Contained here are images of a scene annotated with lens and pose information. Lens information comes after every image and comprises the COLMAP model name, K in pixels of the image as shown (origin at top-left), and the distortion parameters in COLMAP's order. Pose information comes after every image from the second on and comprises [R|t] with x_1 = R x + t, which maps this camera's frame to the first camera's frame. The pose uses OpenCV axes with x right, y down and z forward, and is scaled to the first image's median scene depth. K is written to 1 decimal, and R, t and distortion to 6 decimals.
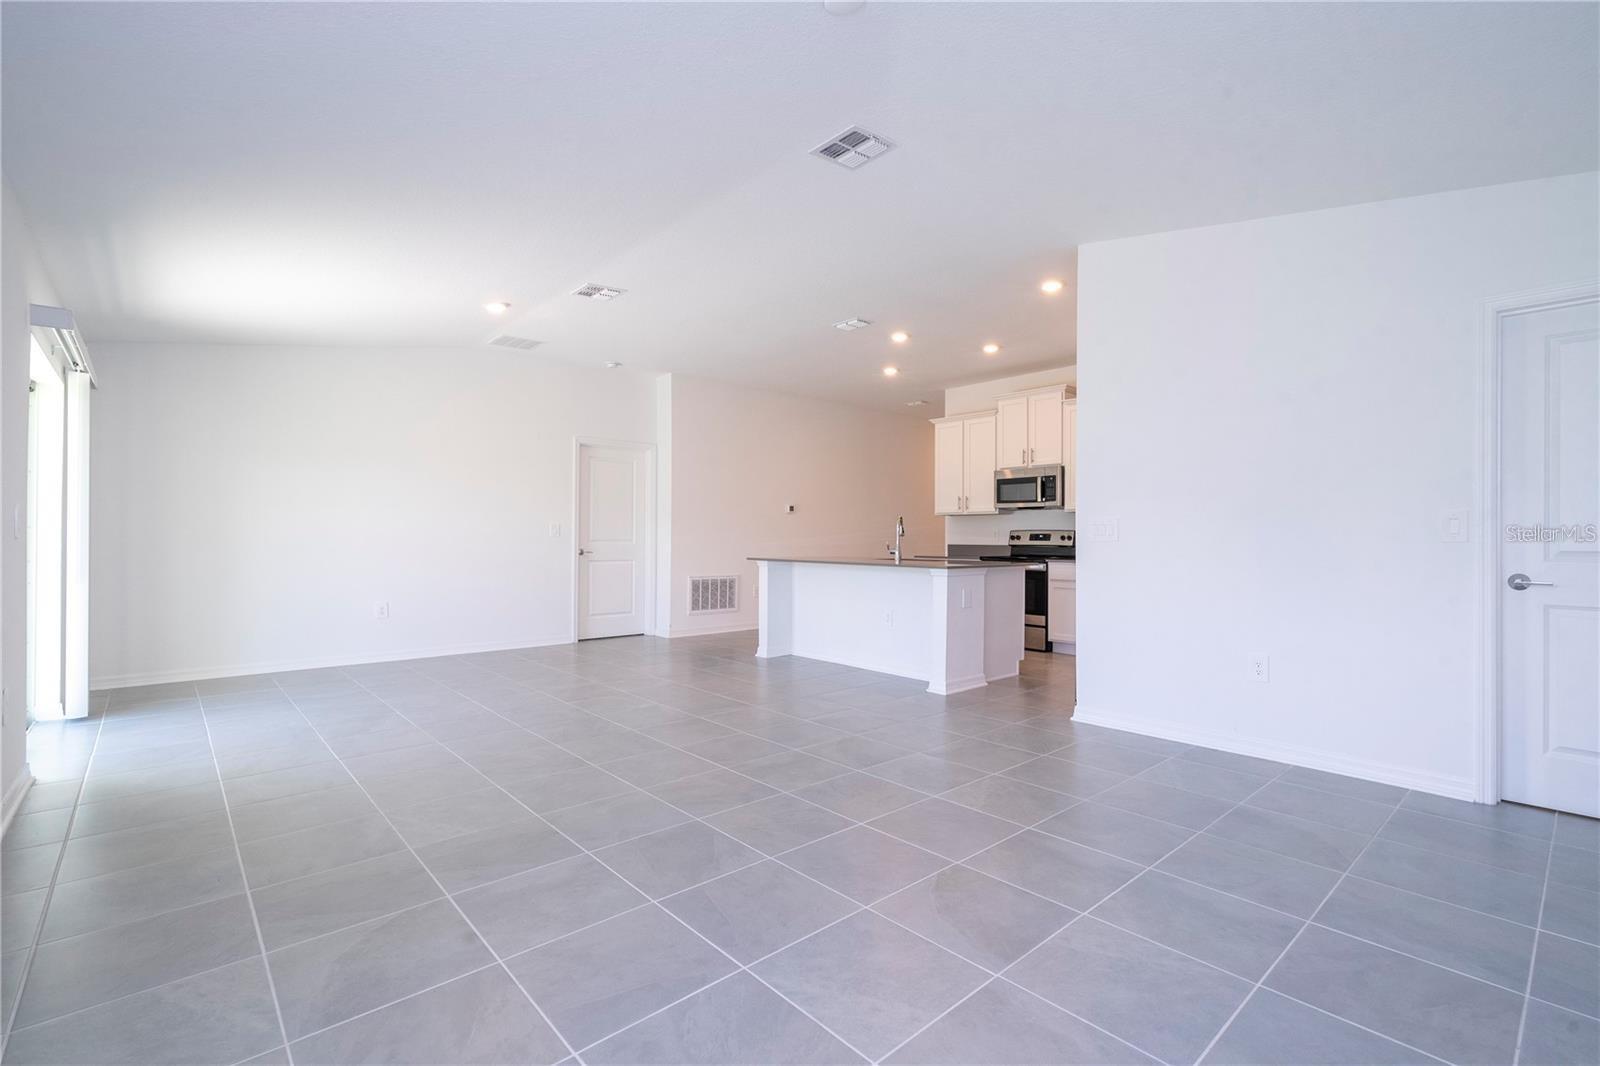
lens RADIAL K [[721.3, 0, 811.3], [0, 721.3, 533.7], [0, 0, 1]] dist [-0.006855, 0.003175]
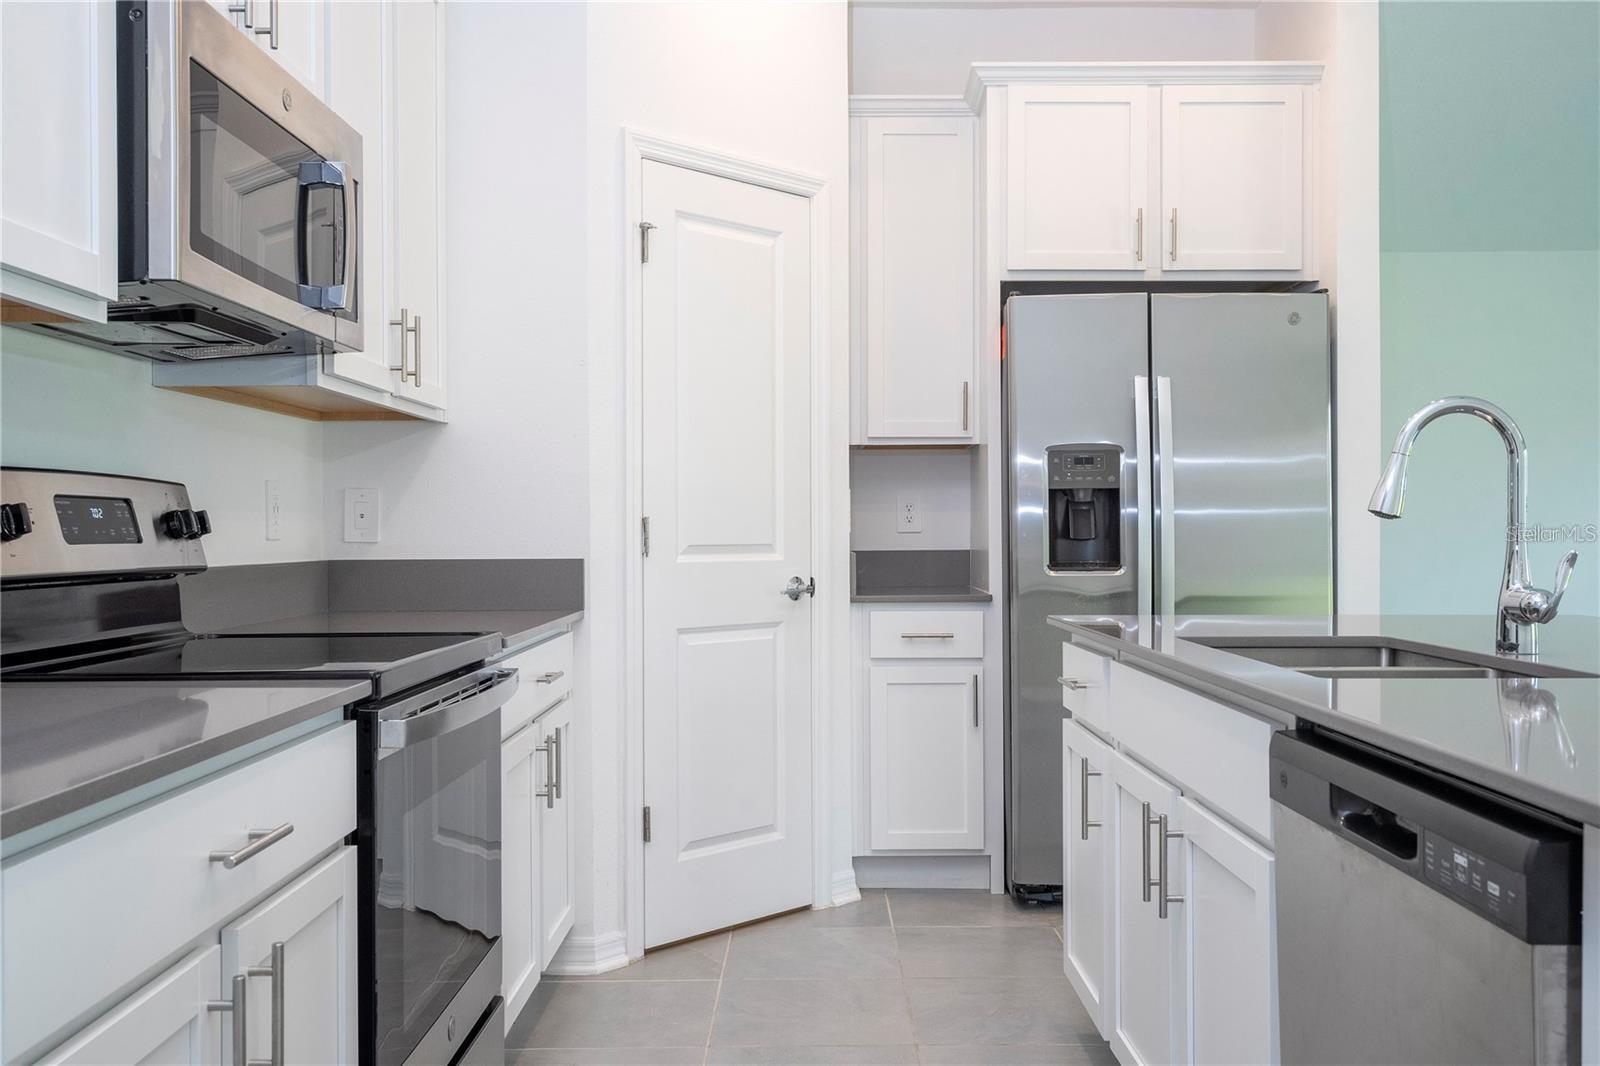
lens RADIAL K [[1391.7, 0, 802.6], [0, 1391.7, 535.0], [0, 0, 1]] dist [0.001090, -0.007185]
pose [[-0.737225, -0.008755, 0.675590, 0.014714], [-0.007927, 0.999959, 0.004308, 0.005671], [-0.675600, -0.002179, -0.737265, 1.111248]]
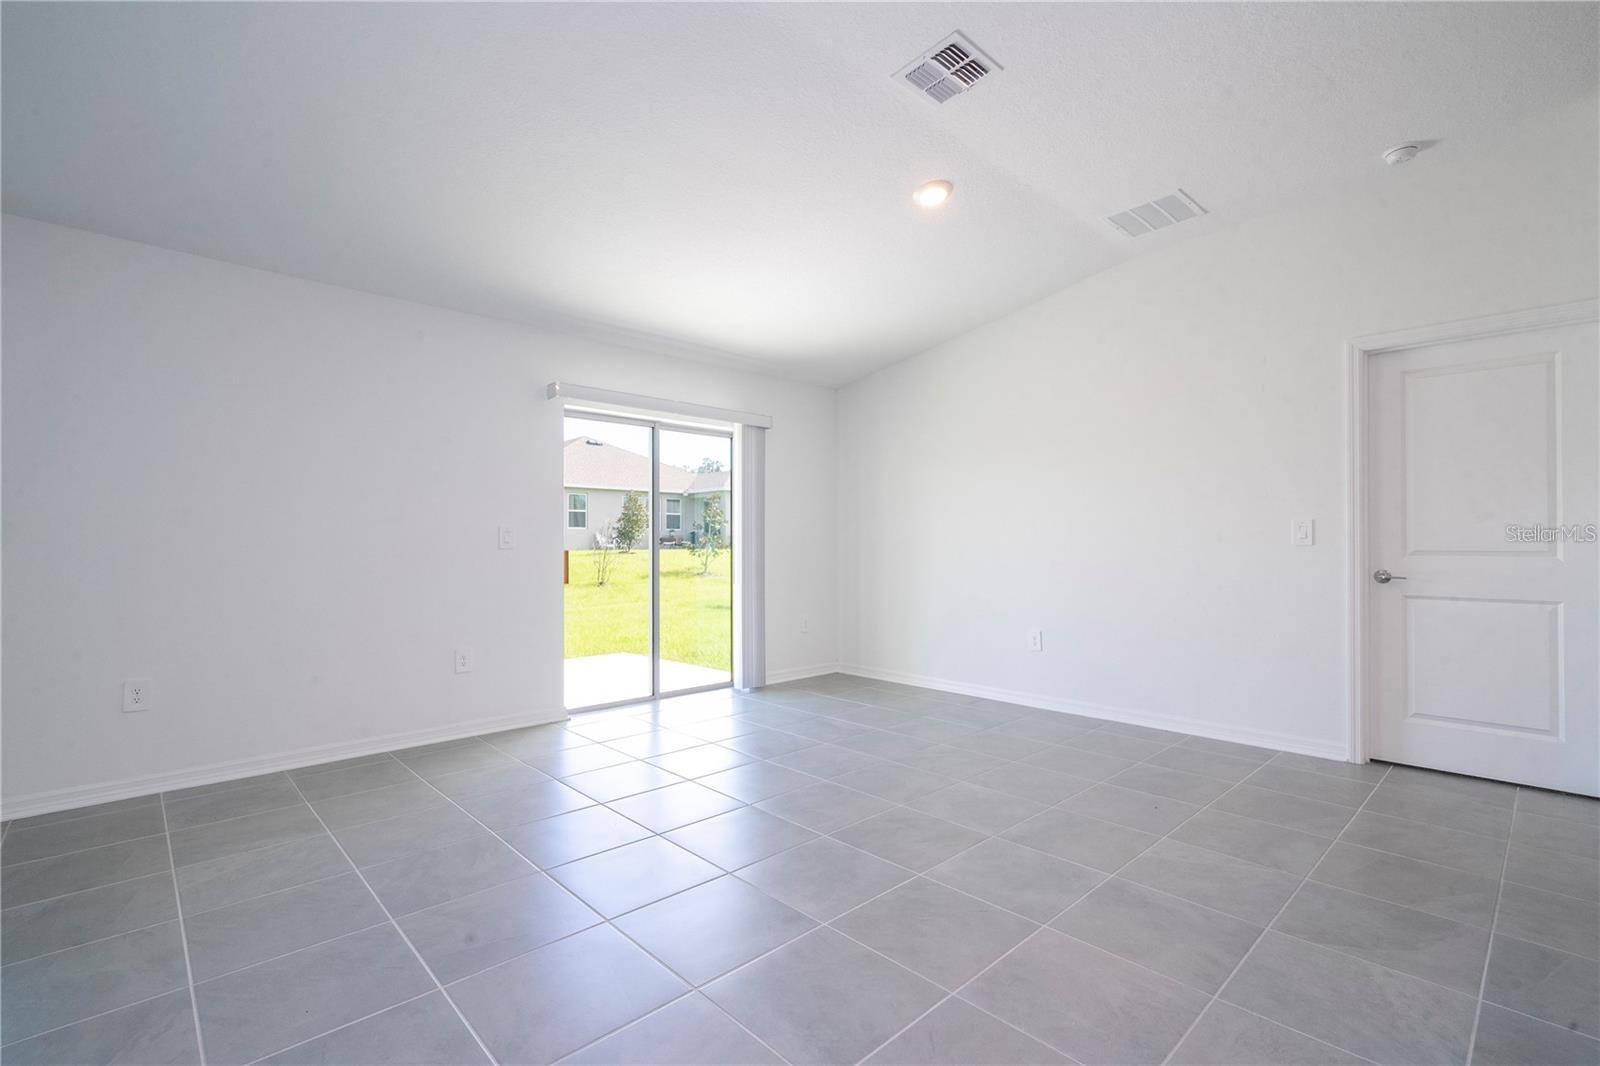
lens RADIAL K [[721.3, 0, 809.2], [0, 721.3, 538.0], [0, 0, 1]] dist [-0.006855, 0.003175]
pose [[0.027107, -0.013309, -0.999544, 0.145323], [0.008521, 0.999878, -0.013083, 0.002749], [0.999596, -0.008163, 0.027217, 0.603685]]
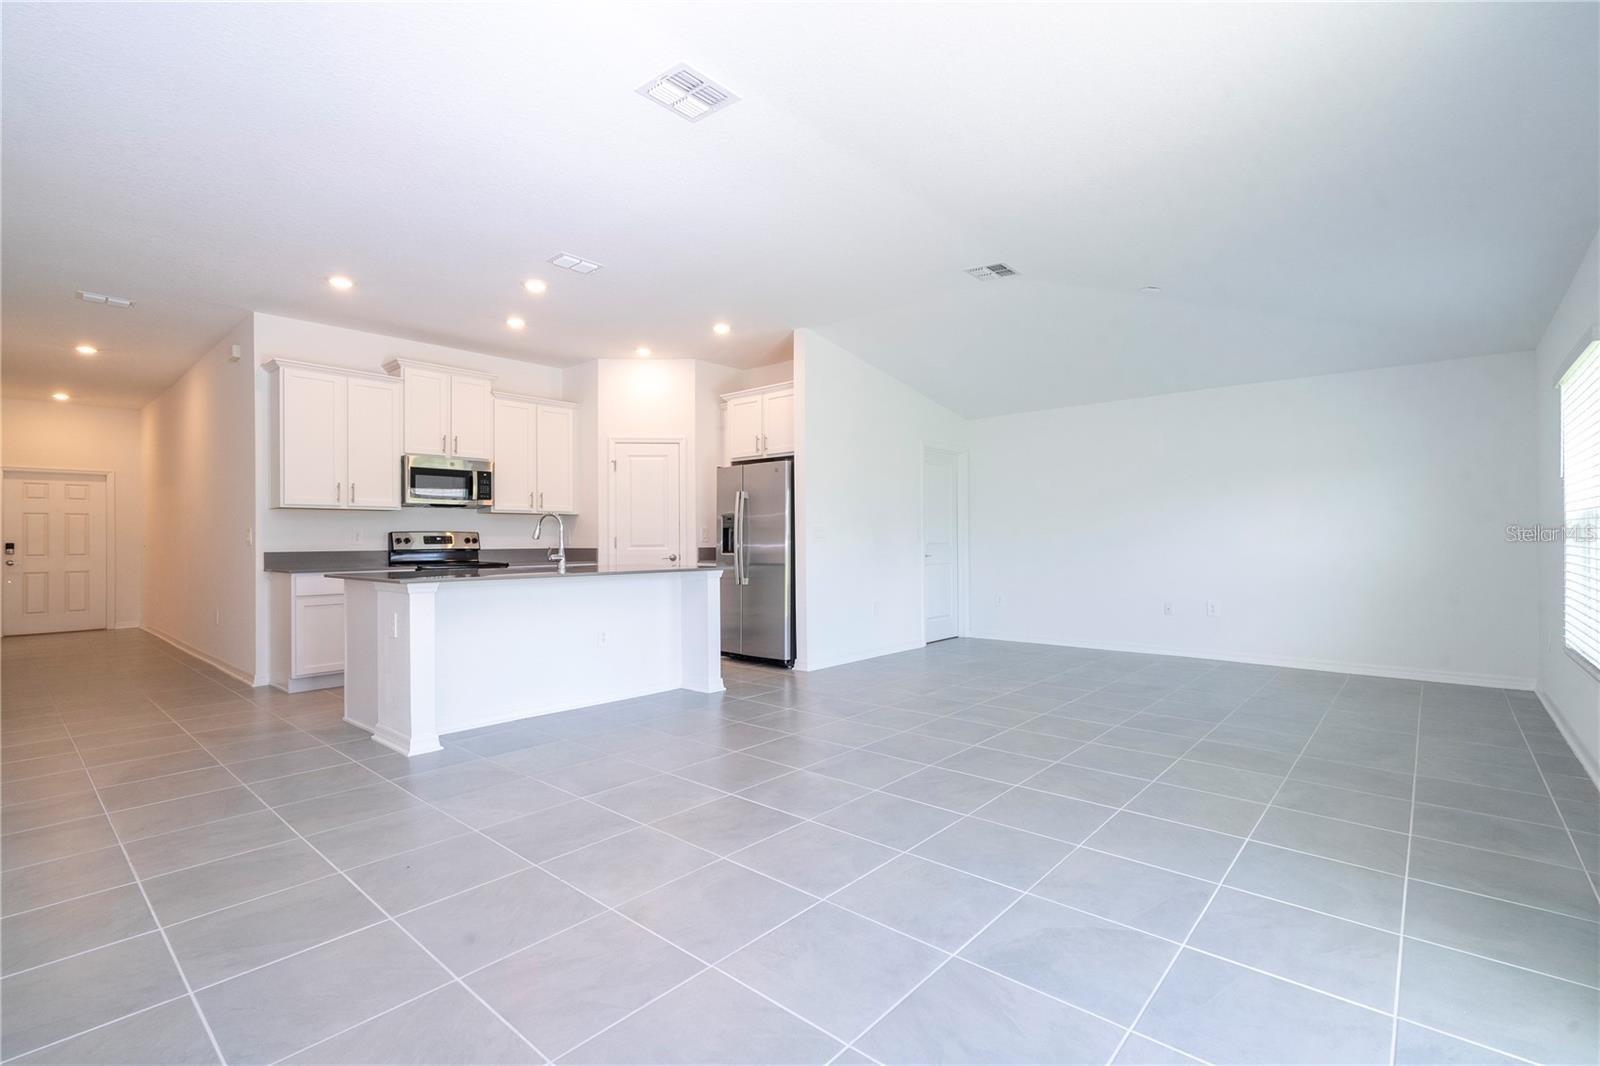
lens RADIAL K [[721.3, 0, 809.5], [0, 721.3, 534.9], [0, 0, 1]] dist [-0.006855, 0.003175]
pose [[-0.118137, 0.000270, 0.992997, -0.577218], [-0.001466, 0.999999, -0.000447, -0.001259], [-0.992996, -0.001509, -0.118136, 0.663117]]
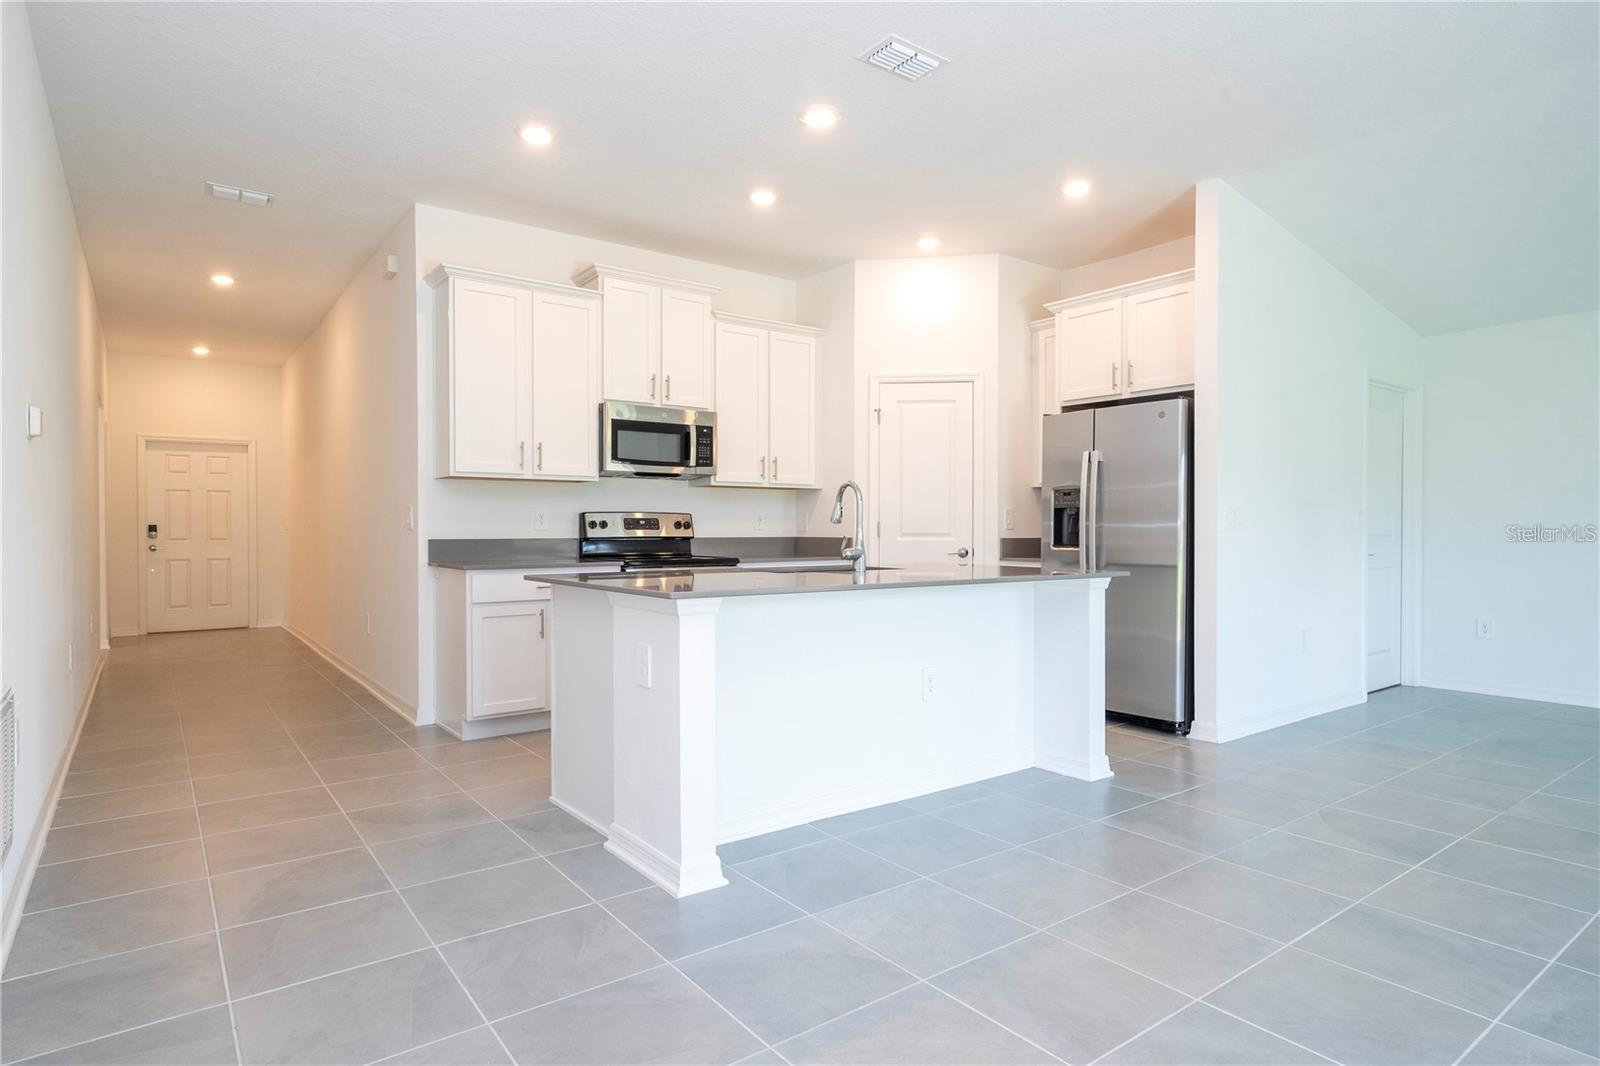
lens RADIAL K [[875.4, 0, 809.9], [0, 875.4, 535.2], [0, 0, 1]] dist [-0.005857, 0.002964]
pose [[0.088940, -0.014969, 0.995925, -0.397092], [-0.007464, 0.999849, 0.015694, 0.001760], [-0.996009, -0.008829, 0.088815, 0.792961]]
